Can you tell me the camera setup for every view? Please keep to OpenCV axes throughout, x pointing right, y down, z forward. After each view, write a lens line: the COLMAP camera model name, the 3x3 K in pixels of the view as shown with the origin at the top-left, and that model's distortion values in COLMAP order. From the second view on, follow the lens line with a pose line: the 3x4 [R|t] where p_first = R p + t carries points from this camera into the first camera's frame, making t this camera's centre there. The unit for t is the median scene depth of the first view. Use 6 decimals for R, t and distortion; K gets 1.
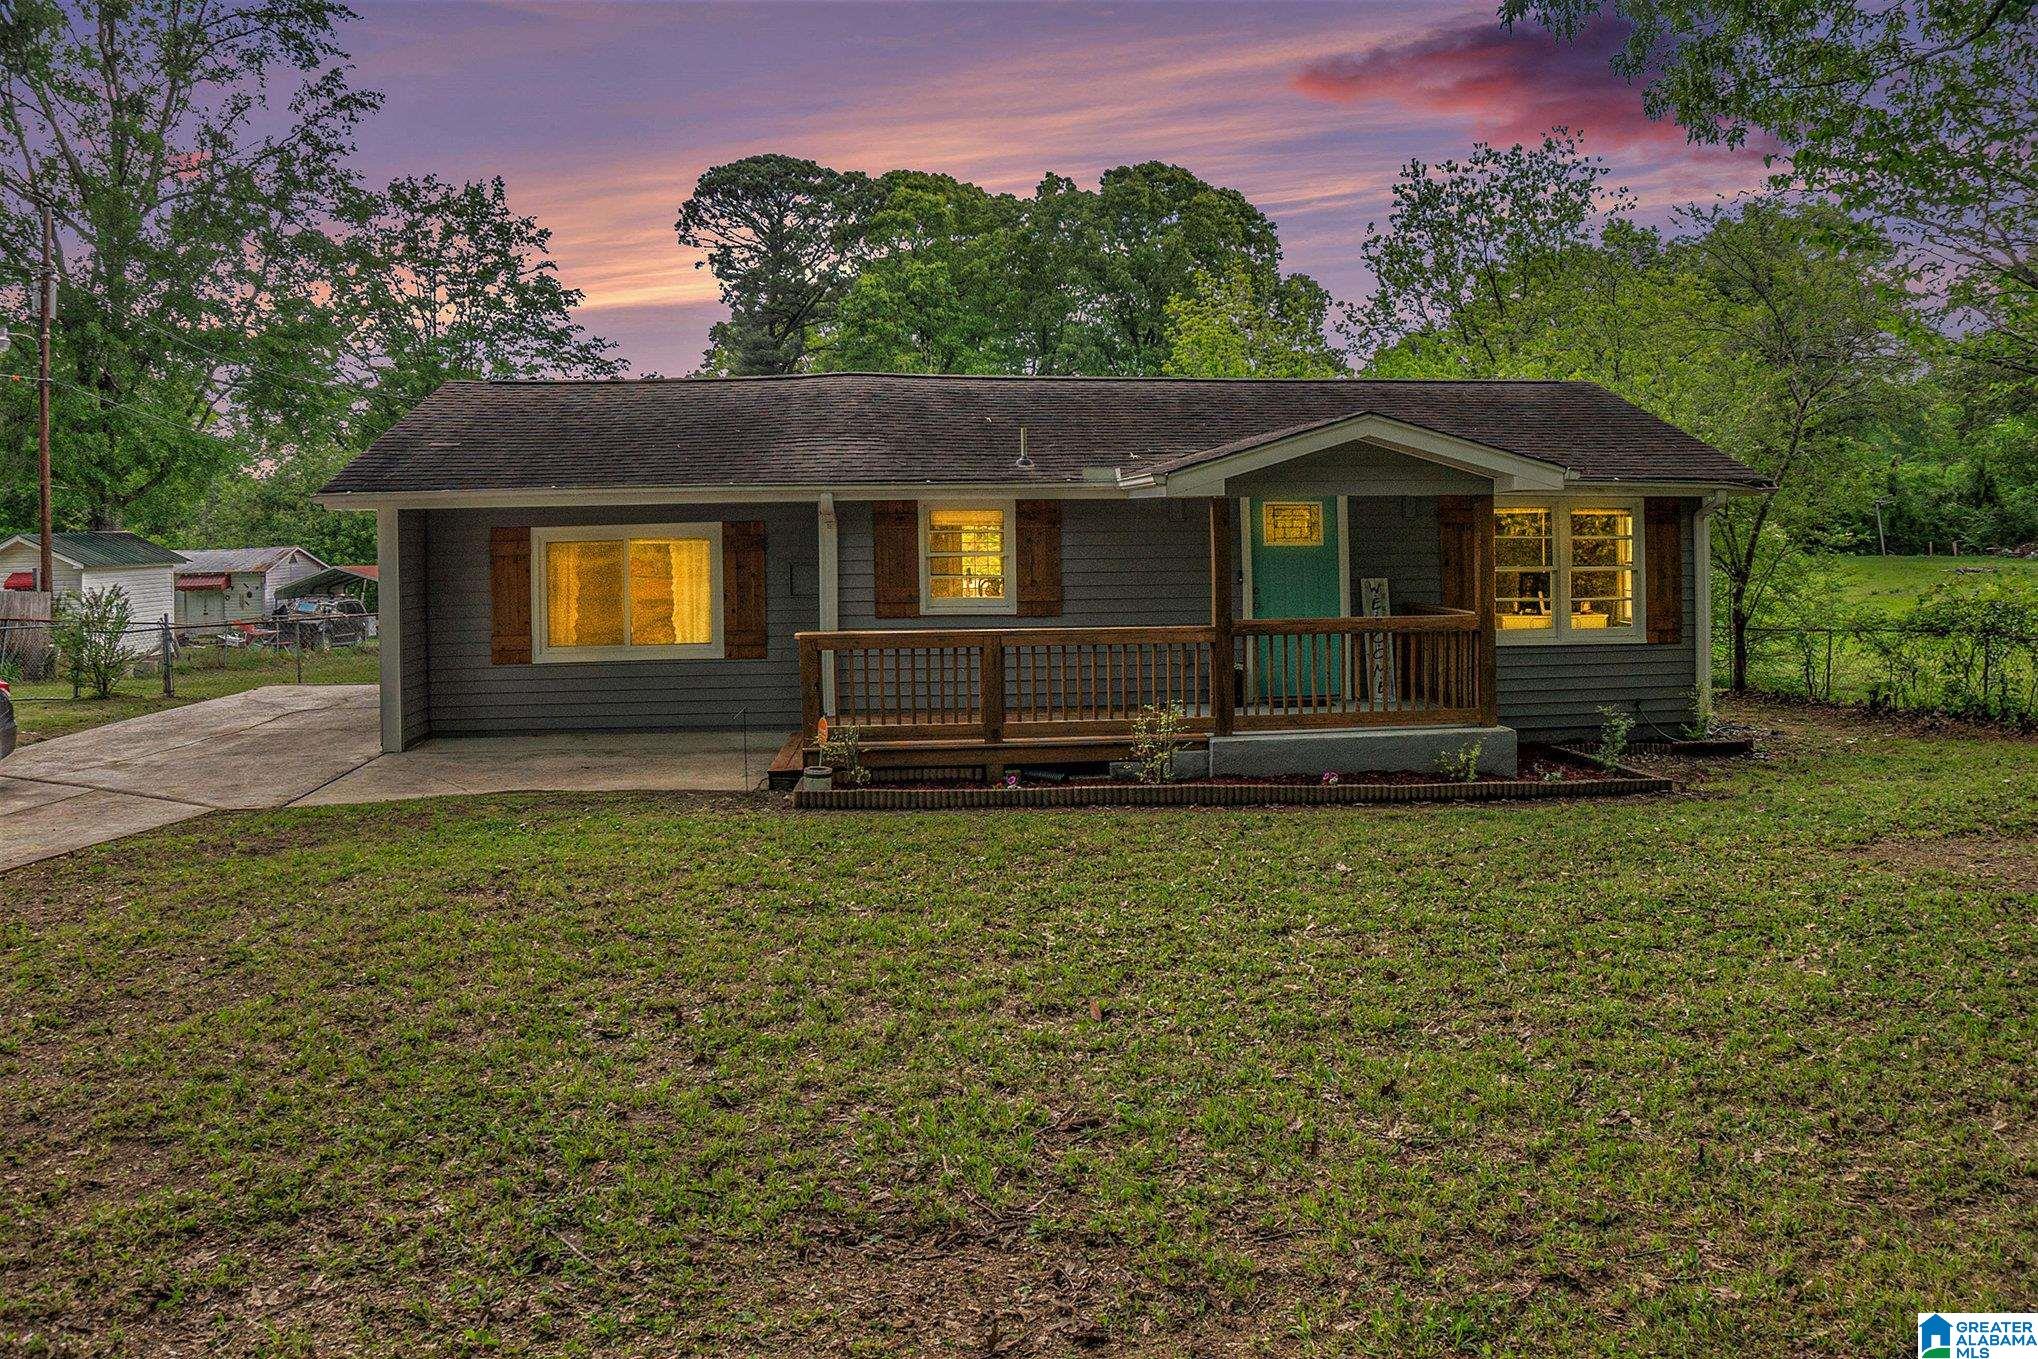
lens RADIAL K [[1417.2, 0, 1018.7], [0, 1417.2, 634.5], [0, 0, 1]] dist [-0.208668, -0.000590]
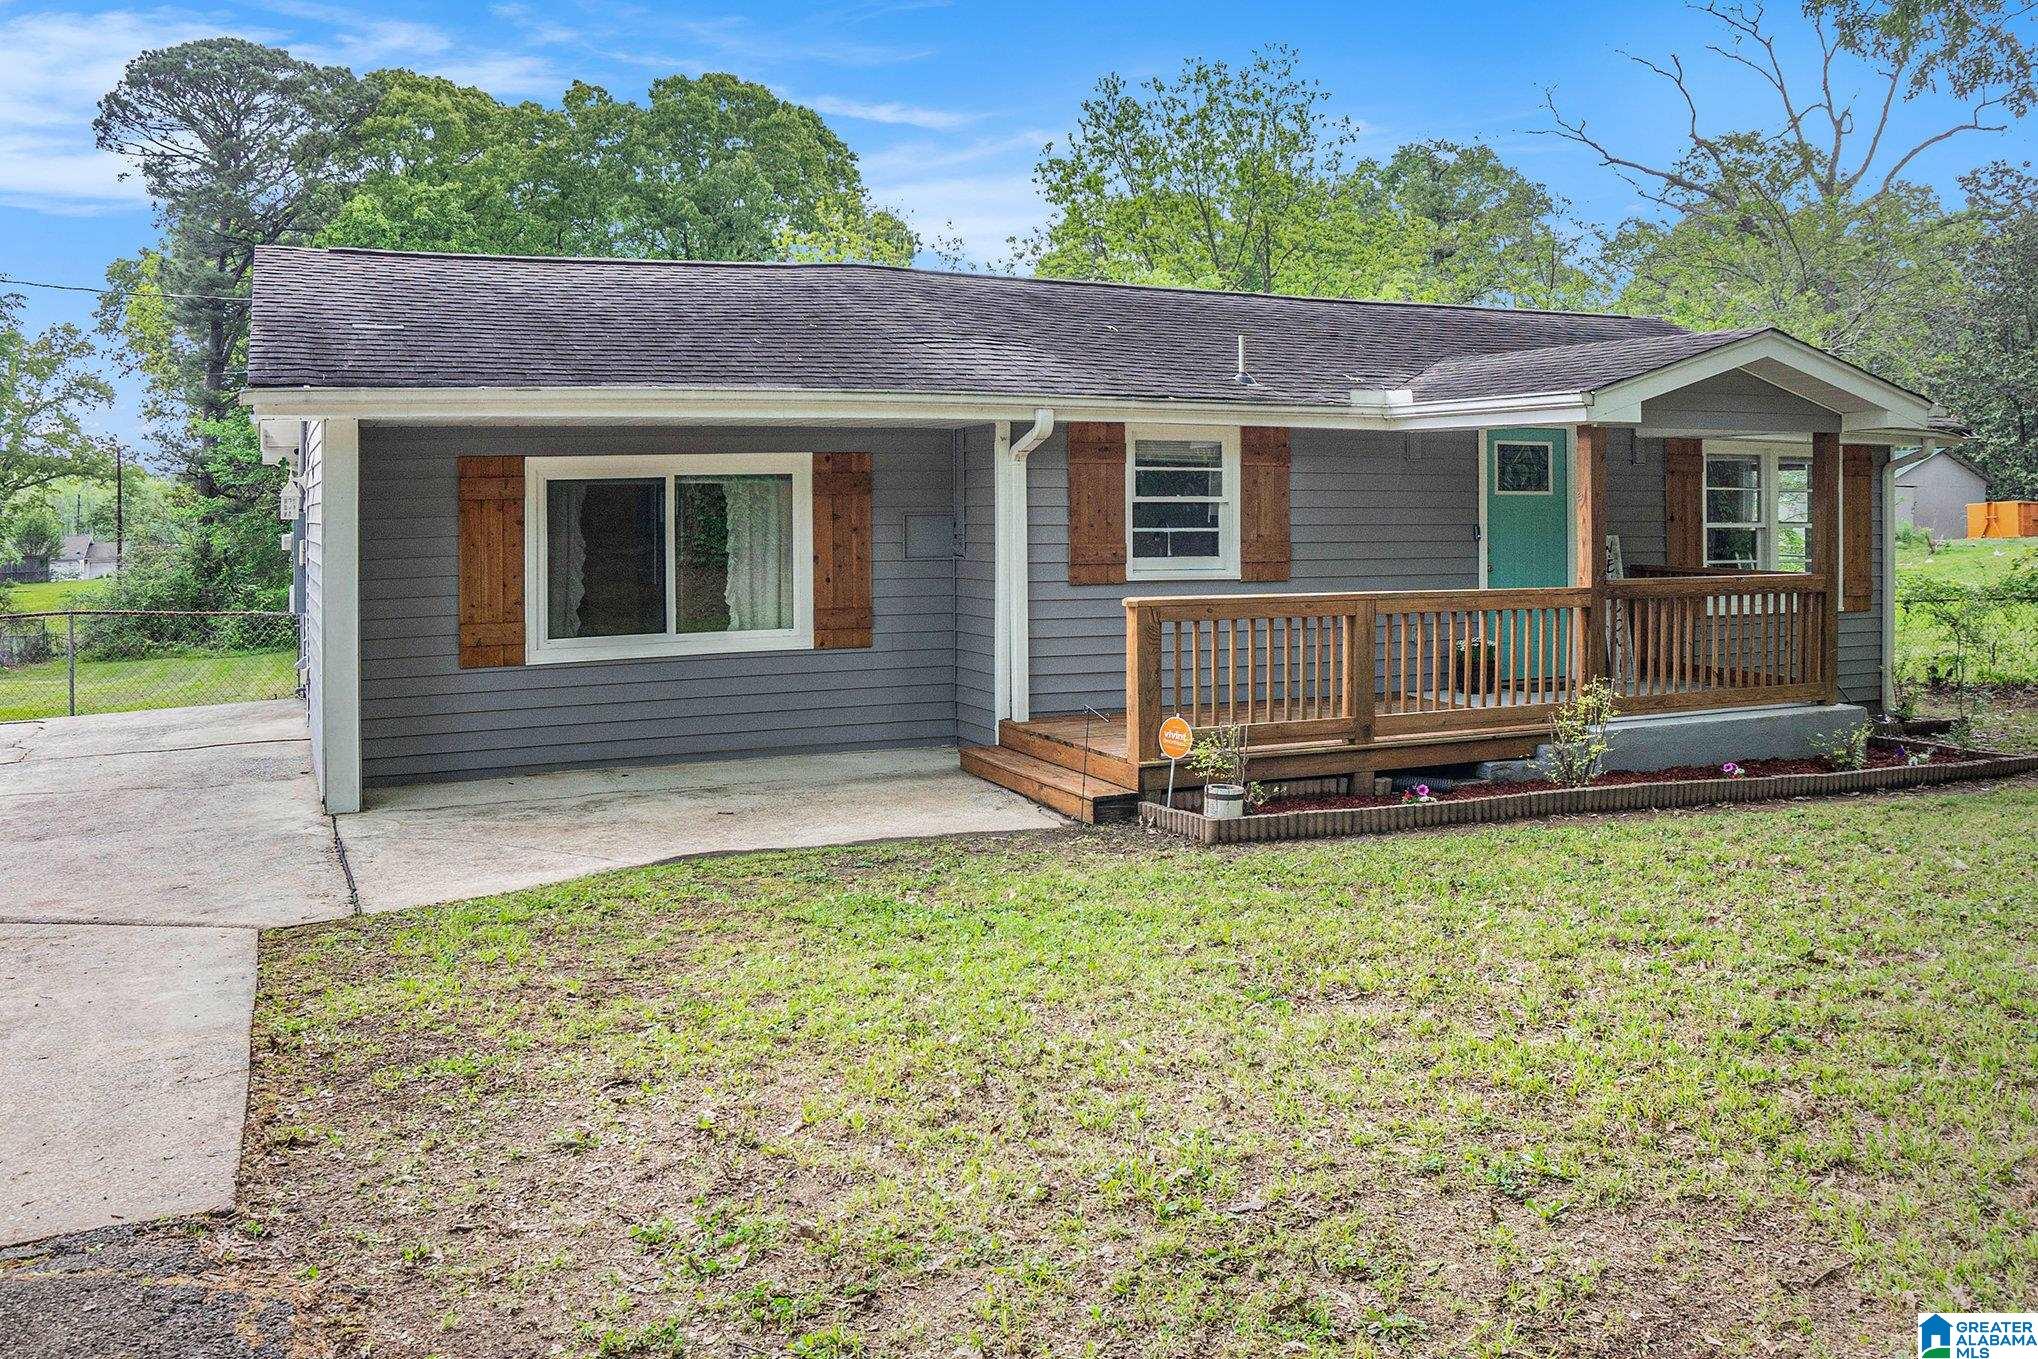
lens RADIAL K [[1640.2, 0, 1019.0], [0, 1640.2, 679.5], [0, 0, 1]] dist [-0.131548, 0.001881]
pose [[0.951570, -0.026819, 0.306259, -0.137317], [0.019498, 0.999447, 0.026939, 0.004741], [-0.306812, -0.019663, 0.951567, 0.069710]]
